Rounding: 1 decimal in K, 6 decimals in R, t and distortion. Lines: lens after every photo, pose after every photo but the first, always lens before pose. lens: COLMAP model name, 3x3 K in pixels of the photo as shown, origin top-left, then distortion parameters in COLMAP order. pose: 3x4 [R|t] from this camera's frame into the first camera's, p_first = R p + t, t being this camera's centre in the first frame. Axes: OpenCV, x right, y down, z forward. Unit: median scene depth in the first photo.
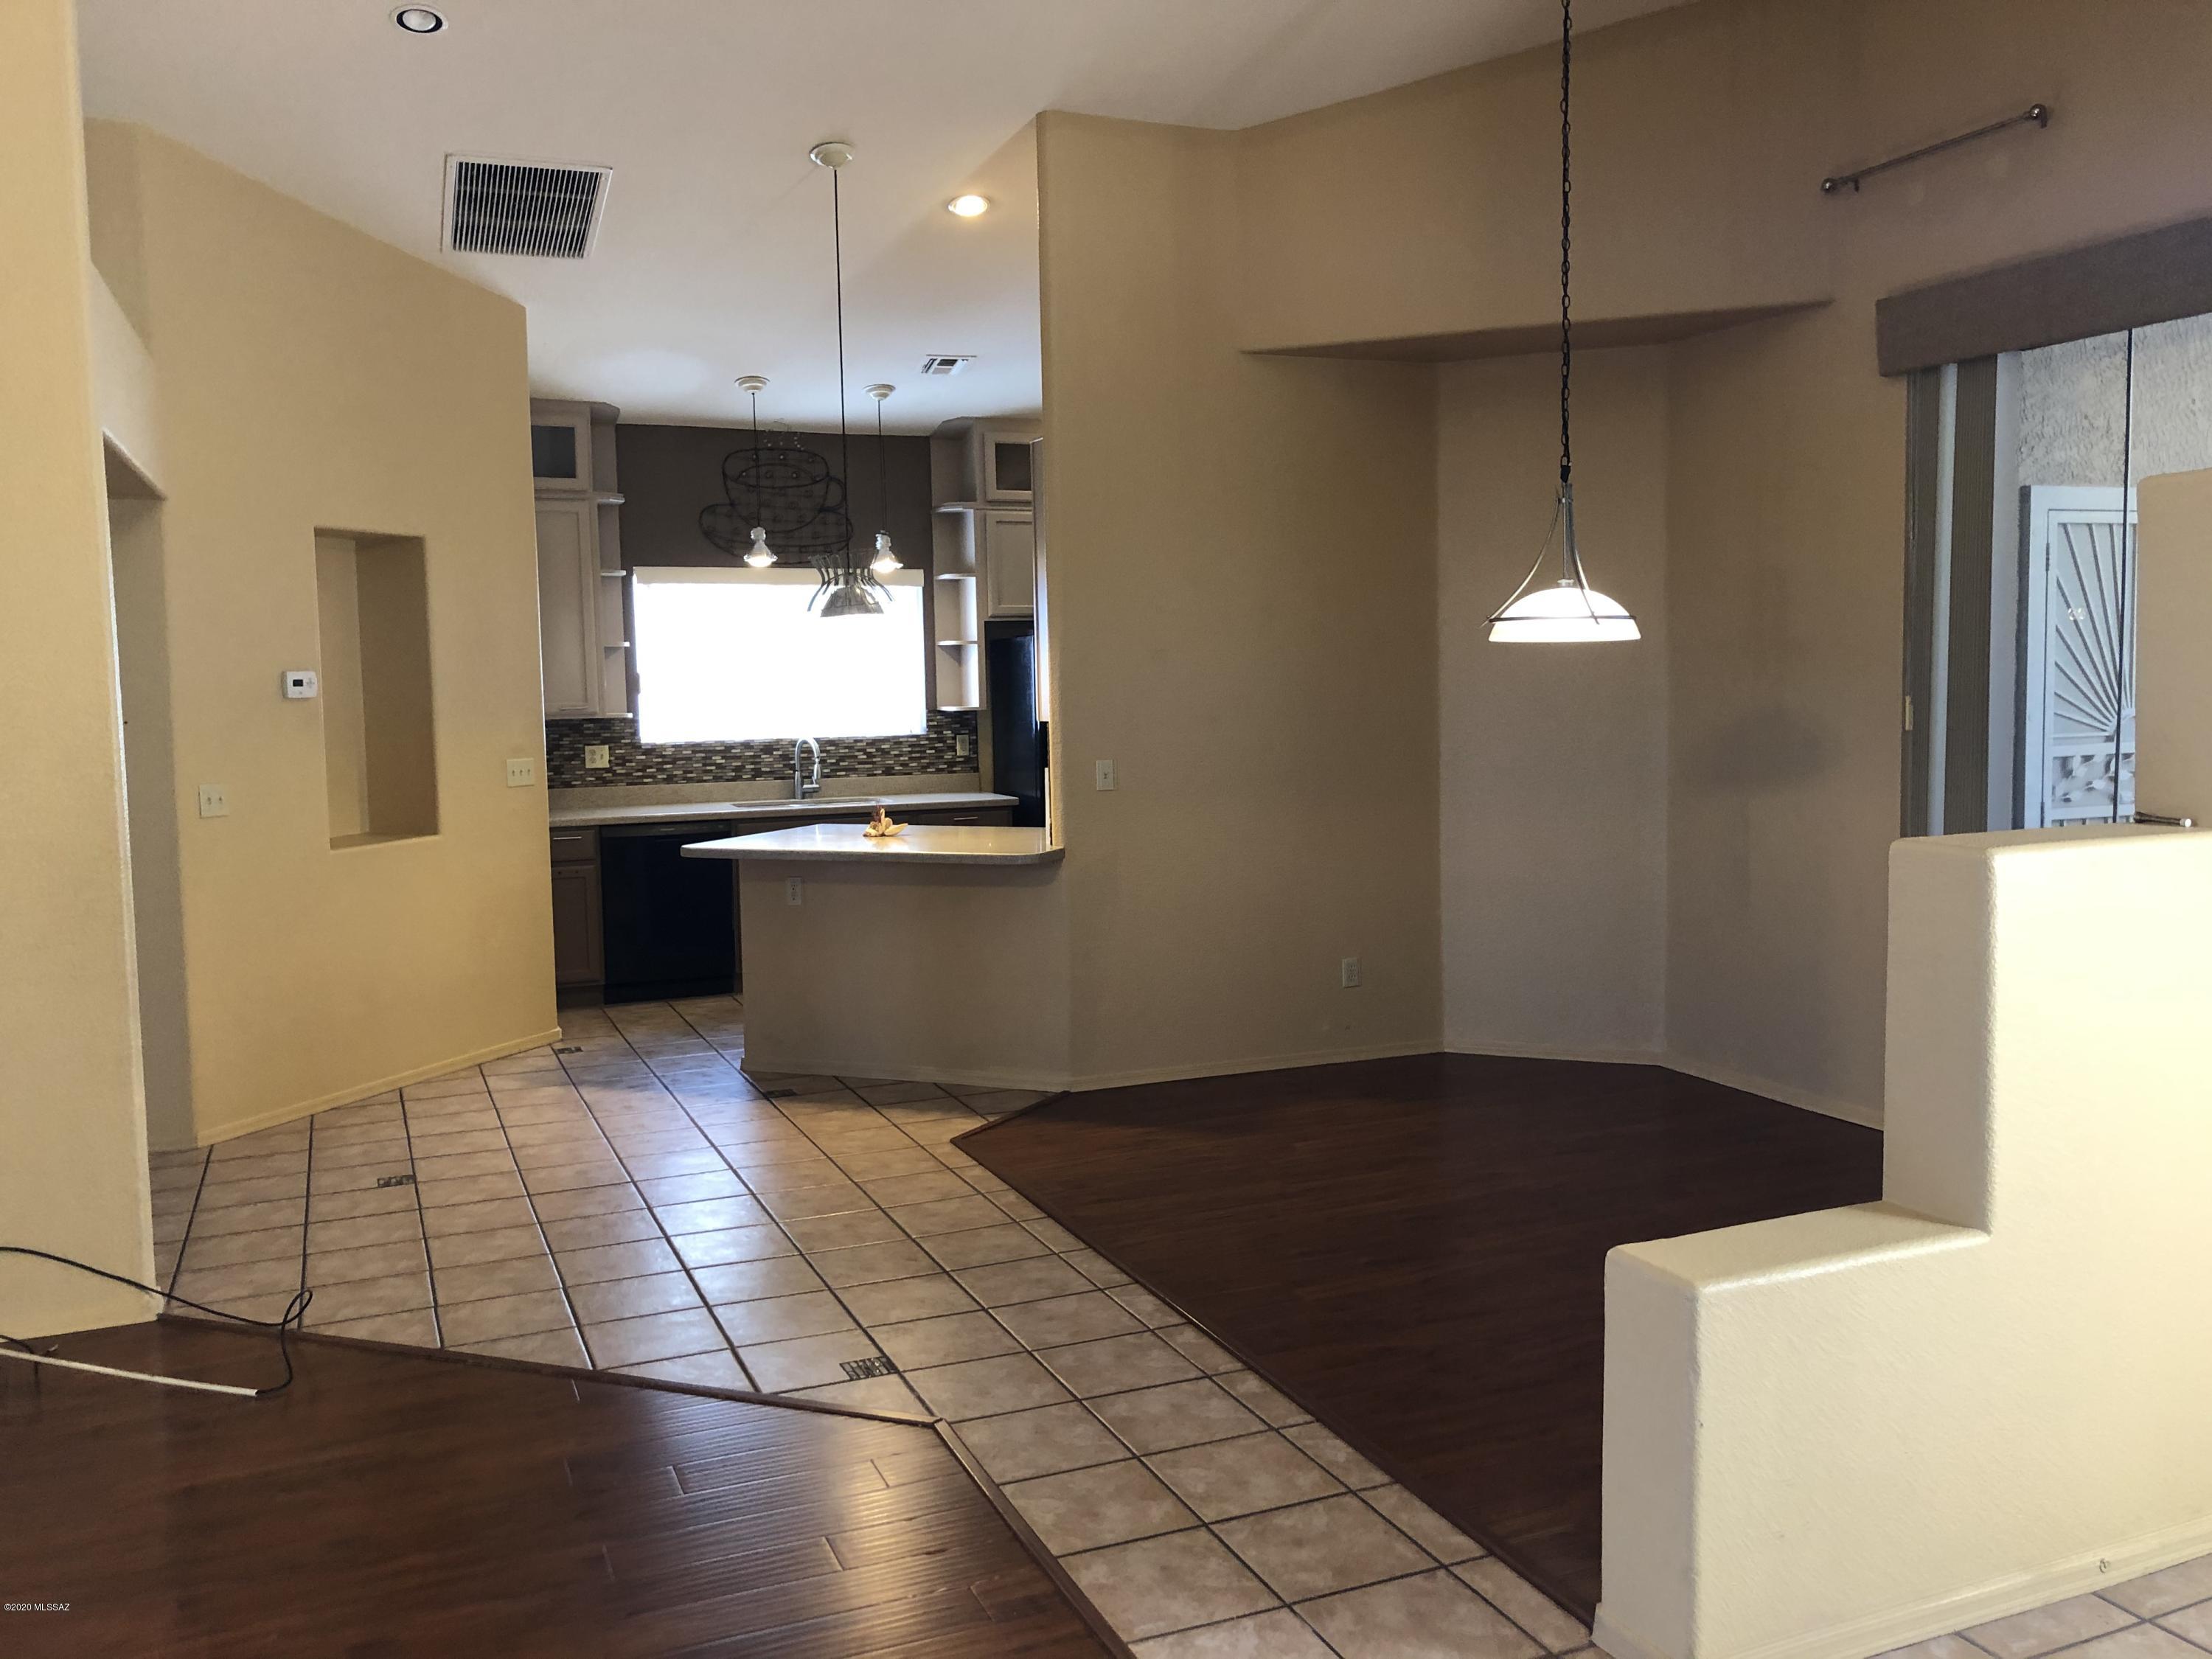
lens RADIAL K [[1849.9, 0, 1094.0], [0, 1849.9, 830.3], [0, 0, 1]] dist [0.027093, -0.041907]
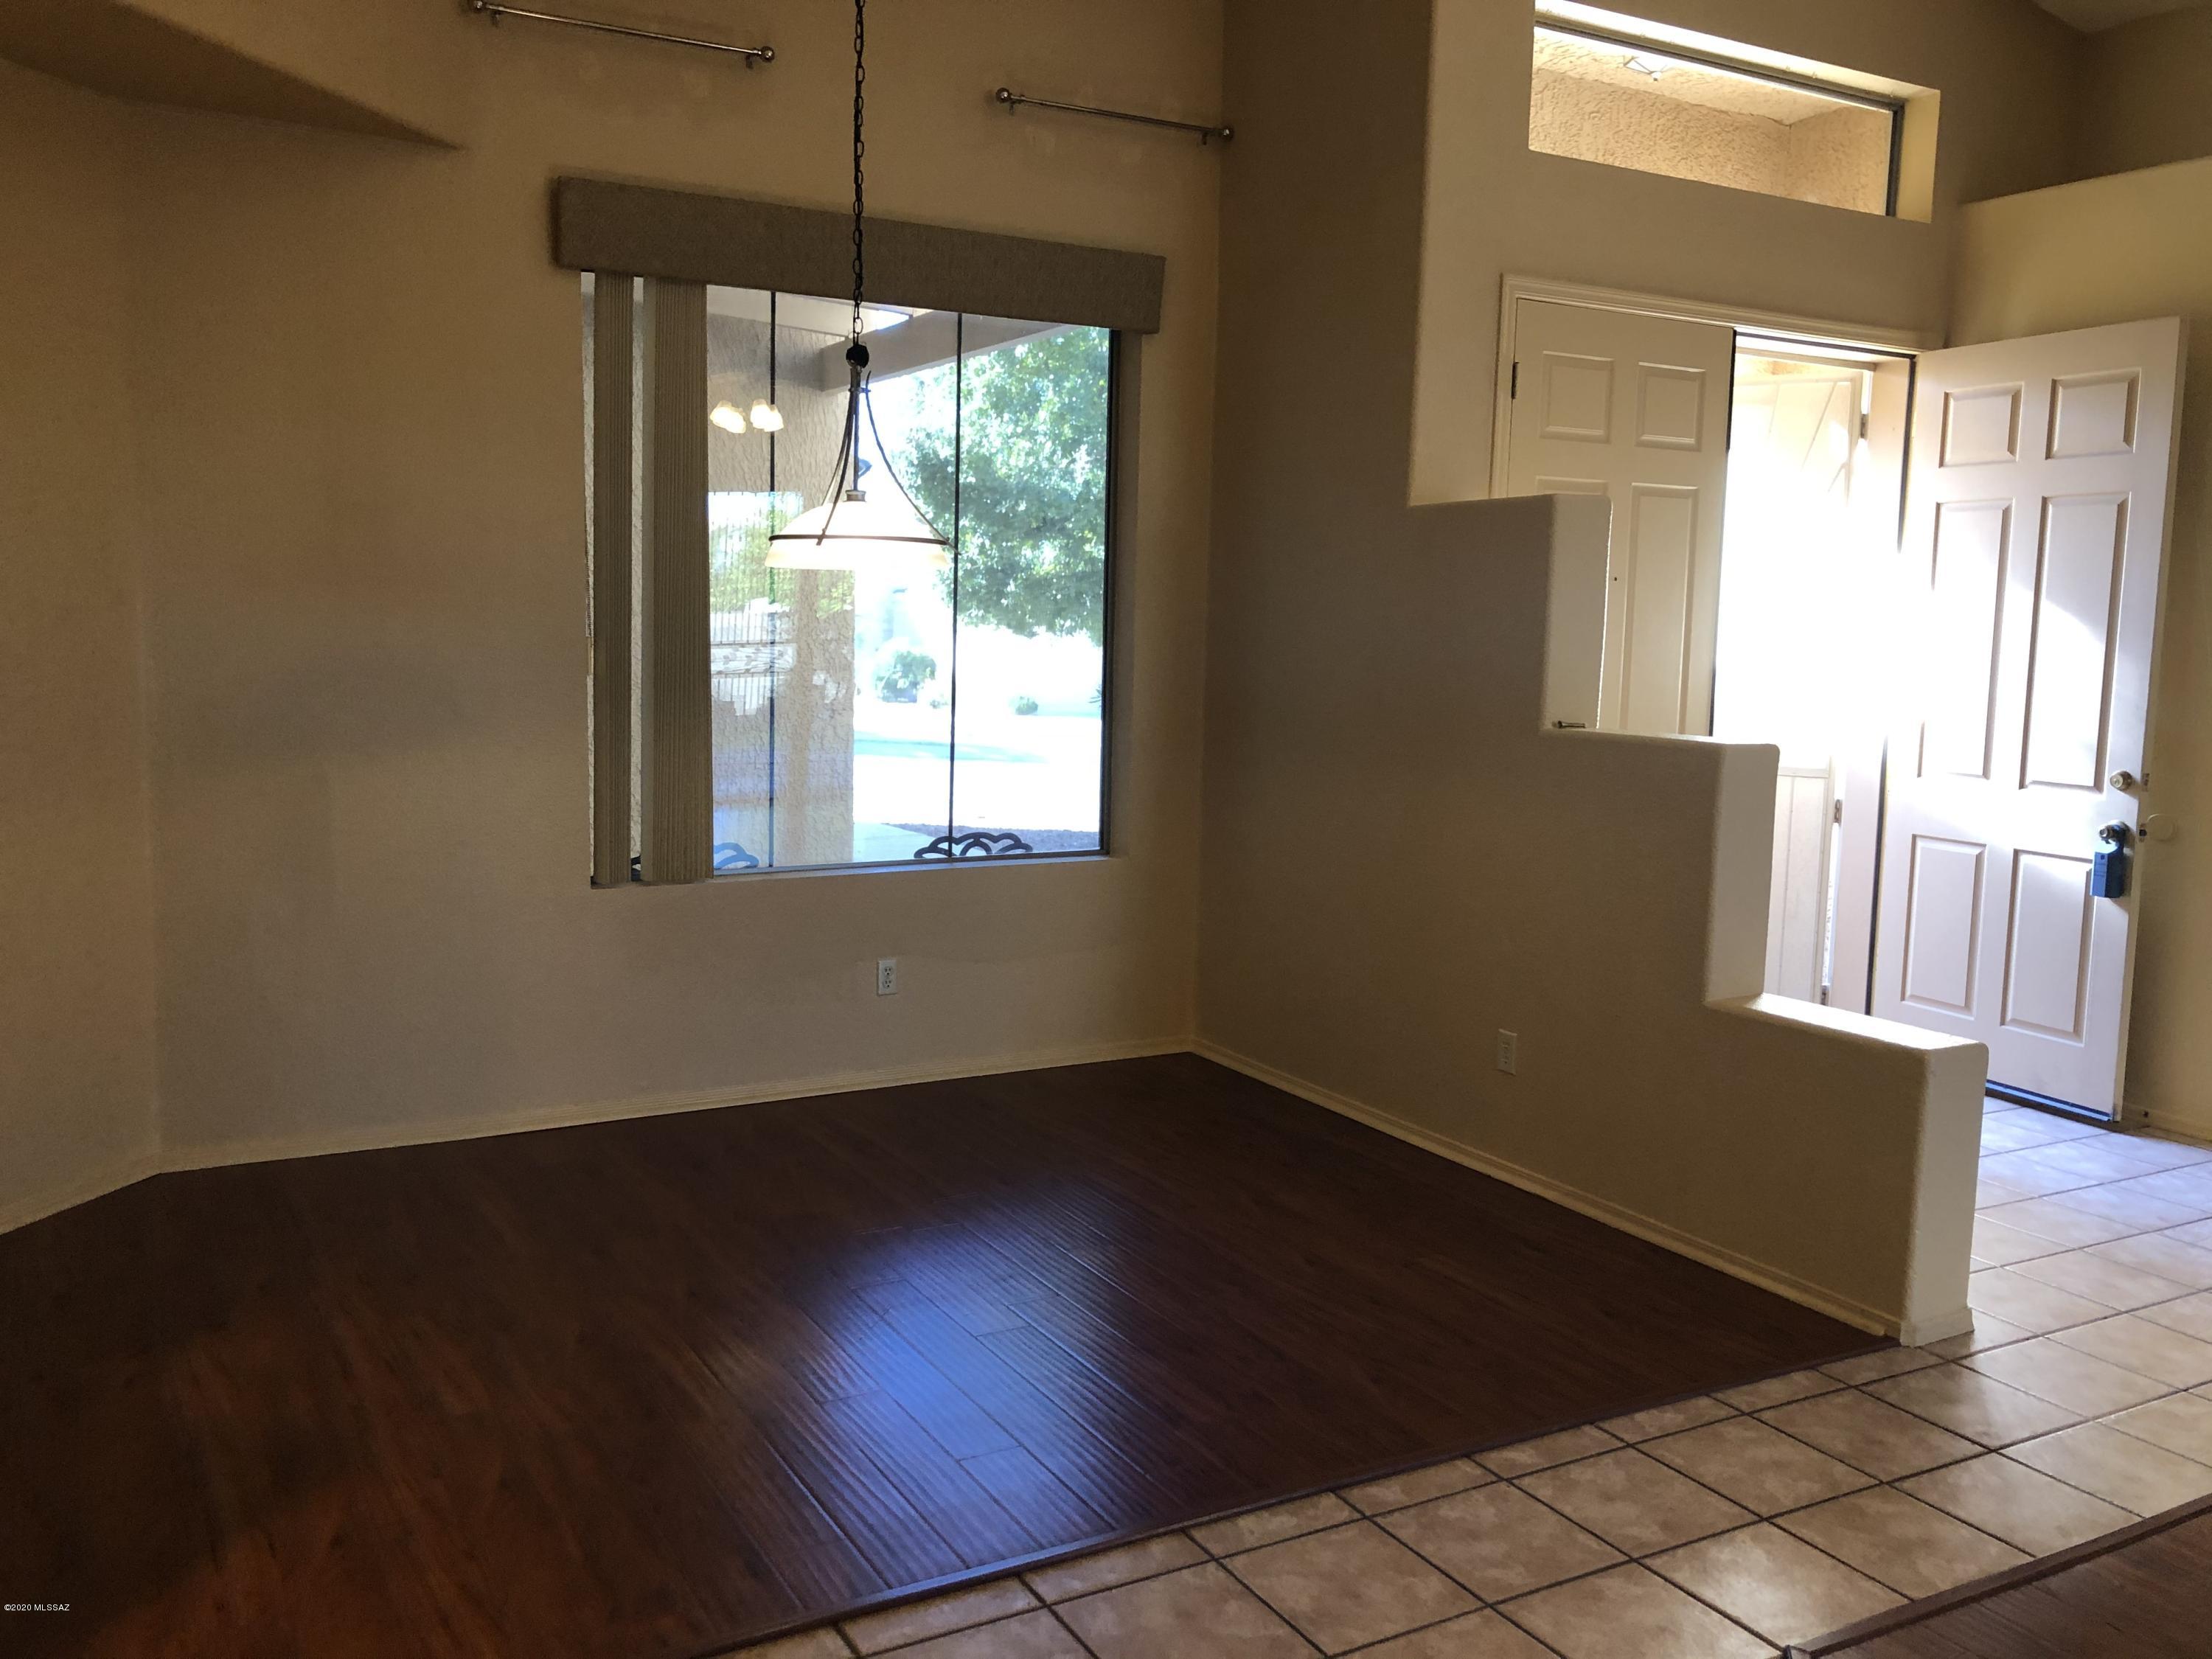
lens RADIAL K [[1849.9, 0, 1102.7], [0, 1849.9, 826.7], [0, 0, 1]] dist [0.027093, -0.041907]
pose [[-0.111781, -0.101414, 0.988544, -0.776515], [0.082597, 0.990389, 0.110943, -0.100243], [-0.990294, 0.094052, -0.102331, 1.397327]]
